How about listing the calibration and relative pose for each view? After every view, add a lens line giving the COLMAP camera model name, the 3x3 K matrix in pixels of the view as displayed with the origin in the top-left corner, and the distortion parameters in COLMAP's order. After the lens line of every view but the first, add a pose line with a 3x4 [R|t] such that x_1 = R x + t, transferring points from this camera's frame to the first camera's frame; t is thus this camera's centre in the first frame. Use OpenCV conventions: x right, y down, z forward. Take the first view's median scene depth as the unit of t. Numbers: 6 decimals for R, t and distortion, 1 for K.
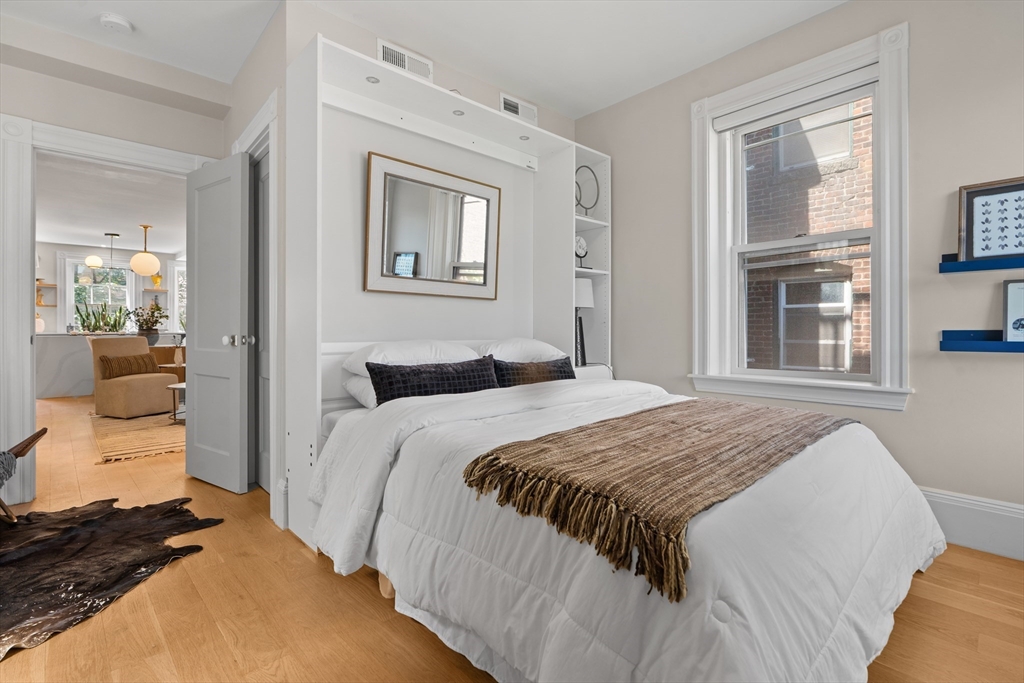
lens RADIAL K [[479.2, 0, 558.6], [0, 479.2, 332.1], [0, 0, 1]] dist [-0.000300, -0.001297]
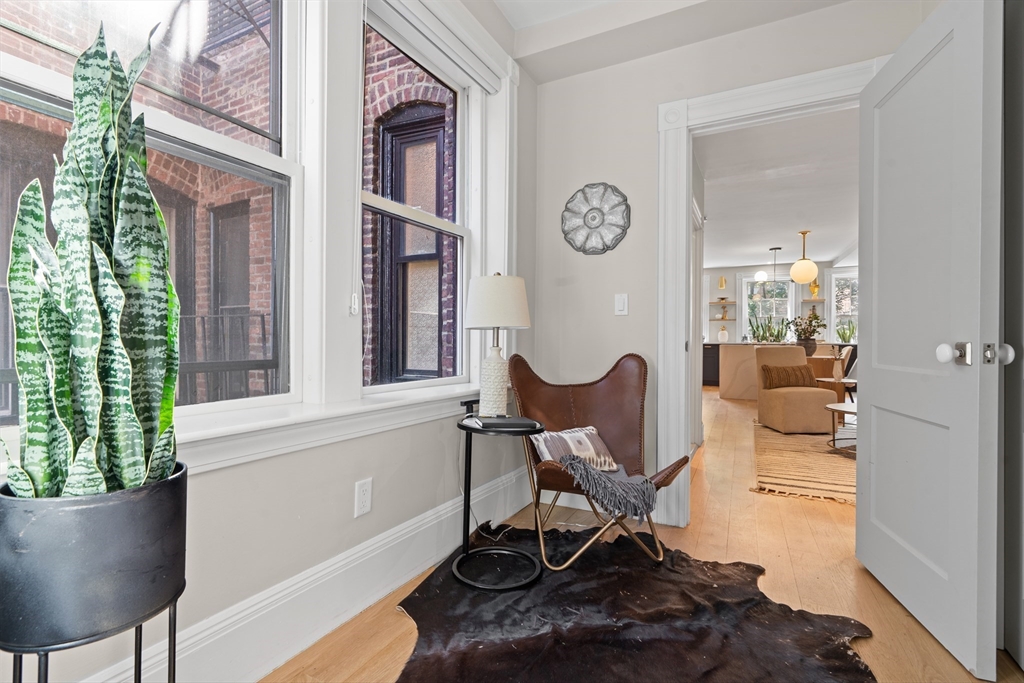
lens RADIAL K [[462.0, 0, 507.0], [0, 462.0, 337.7], [0, 0, 1]] dist [-0.002889, -0.000209]
pose [[0.282269, -0.003285, -0.959330, -0.184049], [-0.010522, 0.999923, -0.006520, 0.004770], [0.959278, 0.011934, 0.282212, 0.216721]]
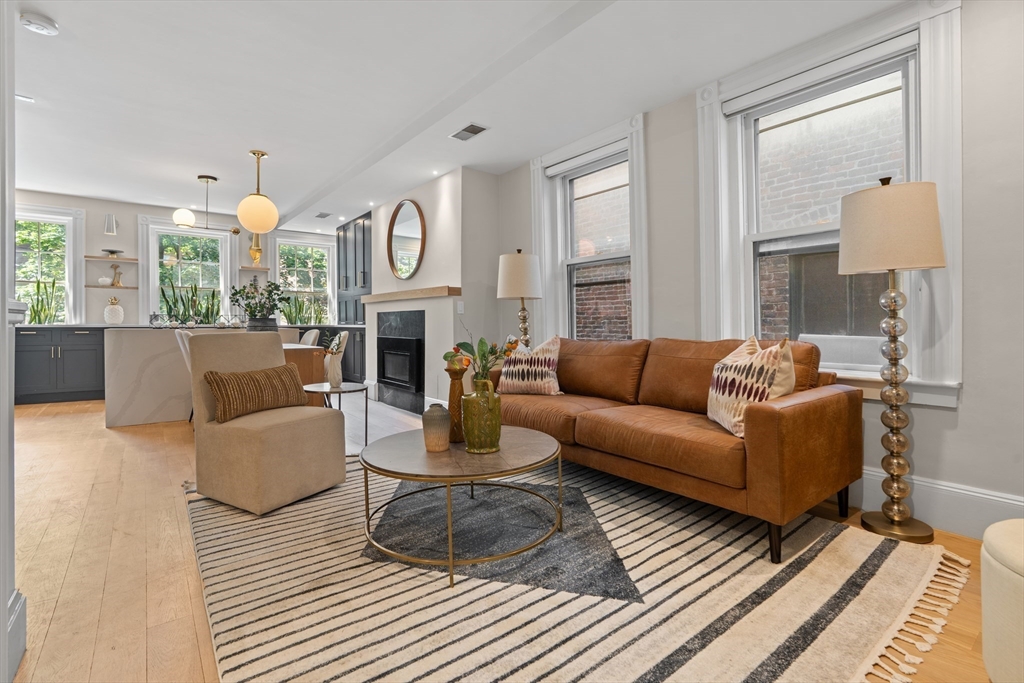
lens RADIAL K [[462.0, 0, 507.0], [0, 462.0, 337.7], [0, 0, 1]] dist [-0.002889, -0.000209]
pose [[0.989011, 0.011661, -0.147384, -0.596619], [-0.008930, 0.999776, 0.019183, 0.005103], [0.147575, -0.017656, 0.988893, 0.594789]]
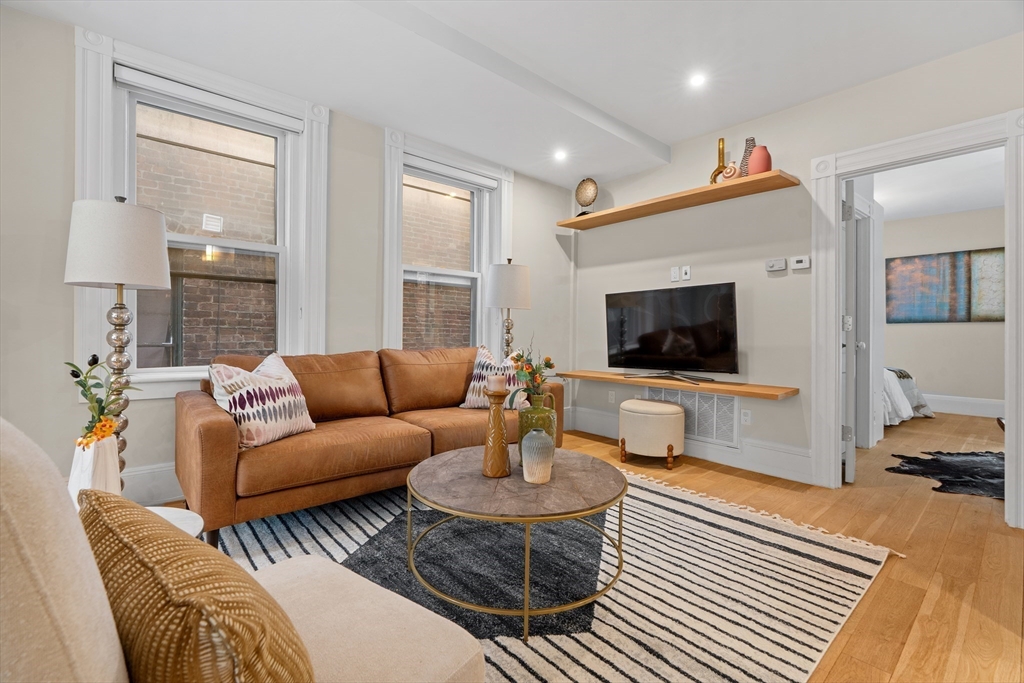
lens RADIAL K [[462.0, 0, 507.0], [0, 462.0, 337.7], [0, 0, 1]] dist [-0.002889, -0.000209]
pose [[0.090861, 0.002150, 0.995861, -1.047444], [-0.004418, 0.999989, -0.001756, 0.000878], [-0.995854, -0.004240, 0.090869, 0.950170]]
